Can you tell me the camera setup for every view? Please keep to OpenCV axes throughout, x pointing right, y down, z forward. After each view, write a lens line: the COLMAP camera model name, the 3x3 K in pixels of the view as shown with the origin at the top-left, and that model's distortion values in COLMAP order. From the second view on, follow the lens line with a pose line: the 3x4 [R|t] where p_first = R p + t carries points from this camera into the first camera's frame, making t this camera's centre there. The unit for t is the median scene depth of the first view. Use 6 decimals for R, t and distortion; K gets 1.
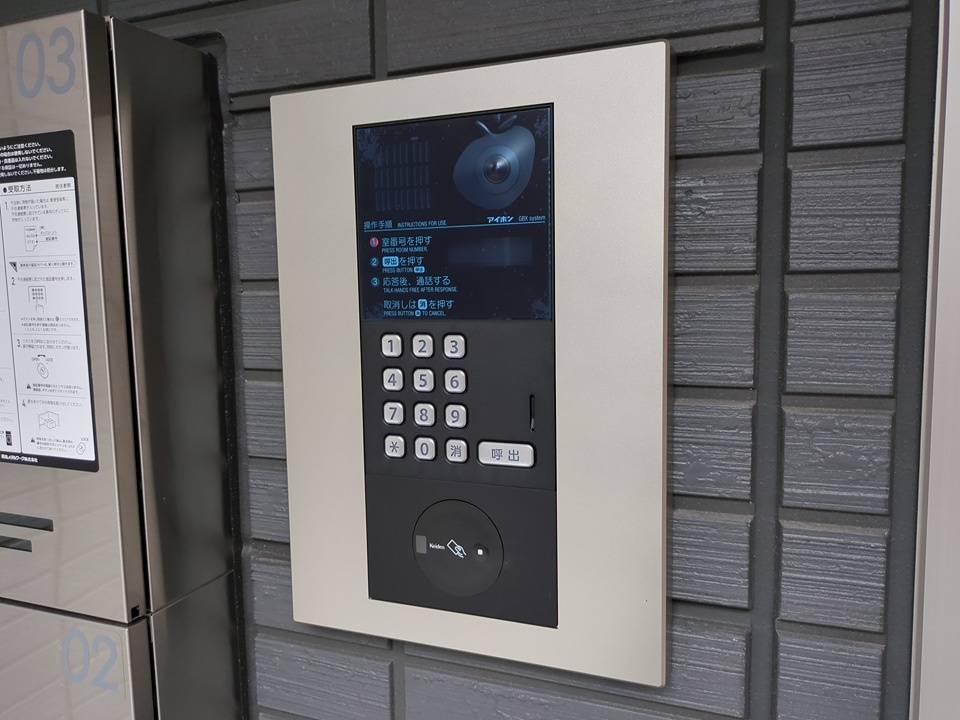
lens RADIAL K [[718.5, 0, 484.1], [0, 718.5, 358.3], [0, 0, 1]] dist [0.013339, -0.020420]
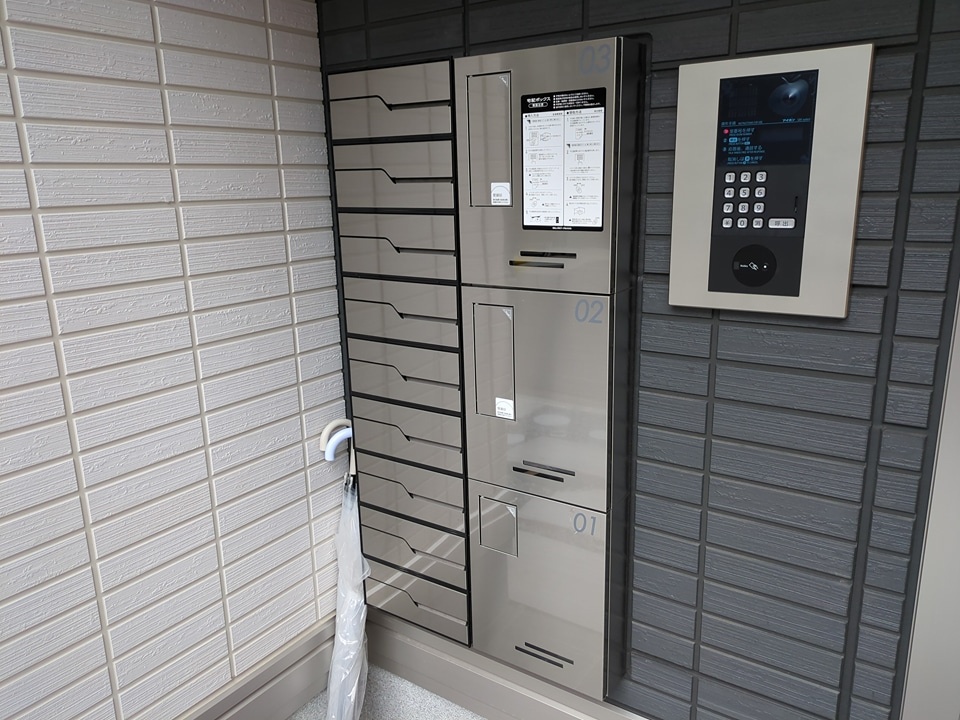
lens RADIAL K [[718.5, 0, 473.8], [0, 718.5, 364.1], [0, 0, 1]] dist [0.013339, -0.020420]
pose [[0.973771, 0.047600, -0.222497, -0.409380], [-0.010640, 0.986329, 0.164444, 0.212878], [0.227283, -0.157763, 0.960965, -1.590844]]
